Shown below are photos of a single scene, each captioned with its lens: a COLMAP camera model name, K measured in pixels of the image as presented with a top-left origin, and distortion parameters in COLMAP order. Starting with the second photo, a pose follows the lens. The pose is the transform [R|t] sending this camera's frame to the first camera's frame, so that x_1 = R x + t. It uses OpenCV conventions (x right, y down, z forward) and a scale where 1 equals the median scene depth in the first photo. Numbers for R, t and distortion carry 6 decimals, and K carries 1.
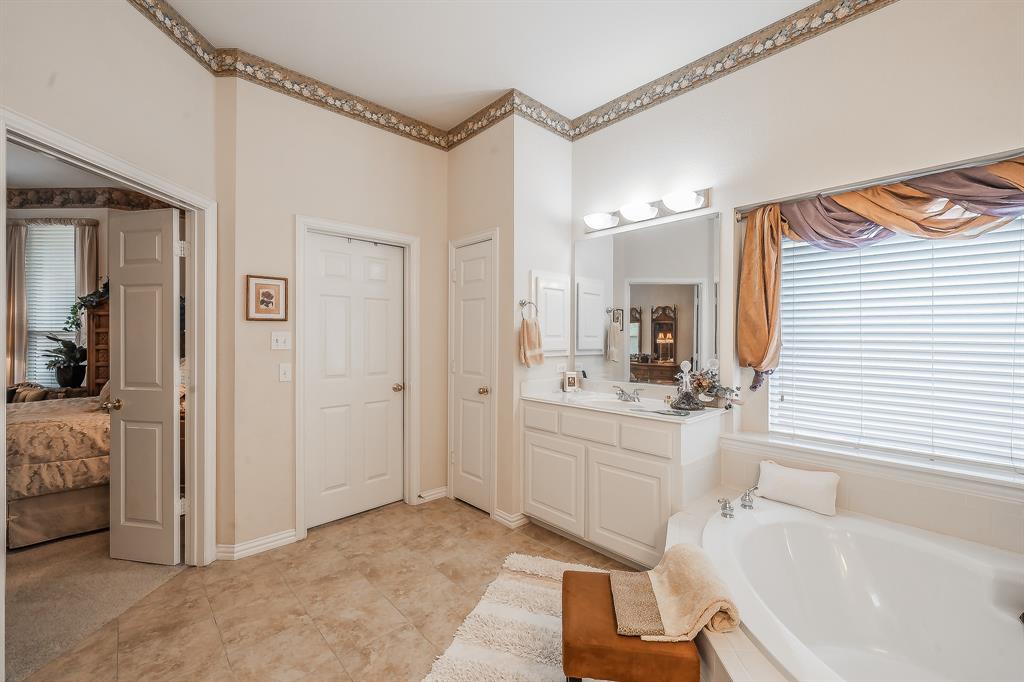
lens RADIAL K [[421.8, 0, 516.3], [0, 421.8, 332.0], [0, 0, 1]] dist [-0.001531, 0.000072]
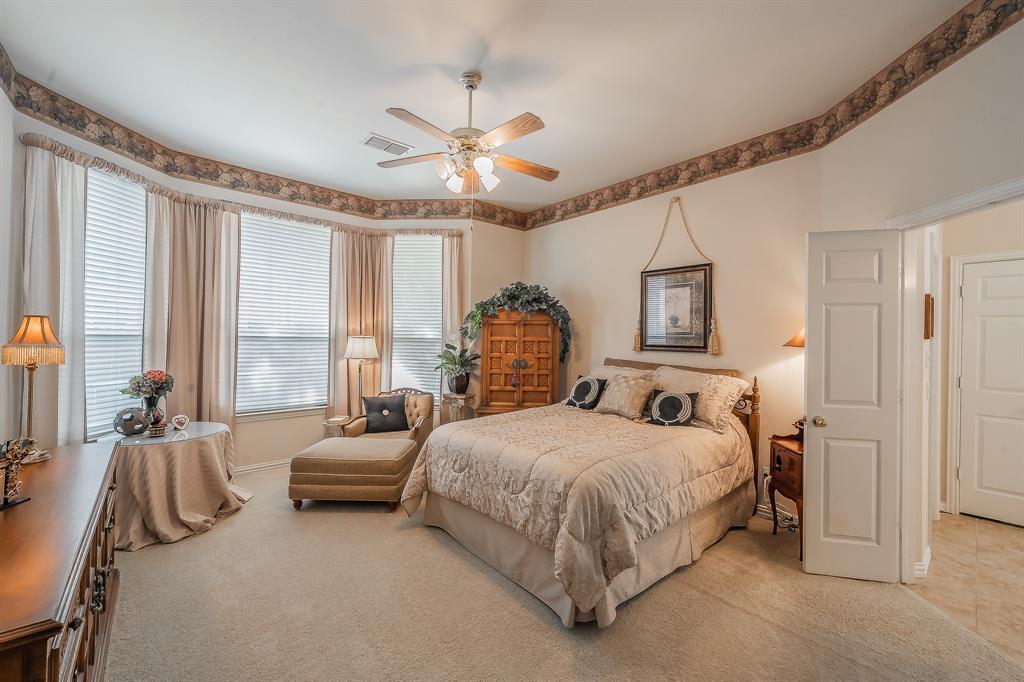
lens RADIAL K [[389.5, 0, 512.0], [0, 389.5, 341.0], [0, 0, 1]] dist [-0.038700, 0.000024]
pose [[0.999909, 0.010757, -0.008174, -0.935170], [-0.010639, 0.999841, 0.014343, -0.012110], [0.008327, -0.014255, 0.999864, 0.051530]]
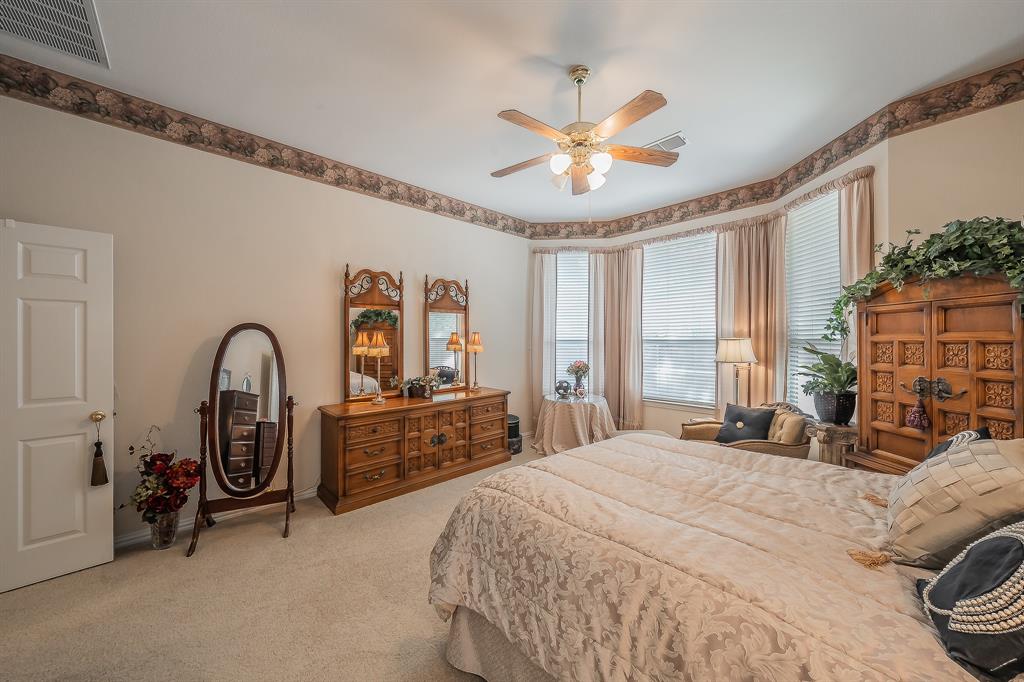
lens RADIAL K [[364.9, 0, 512.0], [0, 364.9, 341.0], [0, 0, 1]] dist [0.000835, 0.000188]
pose [[0.016894, -0.000410, -0.999857, -0.487726], [0.009225, 0.999957, -0.000254, -0.004861], [0.999815, -0.009220, 0.016897, 0.480399]]
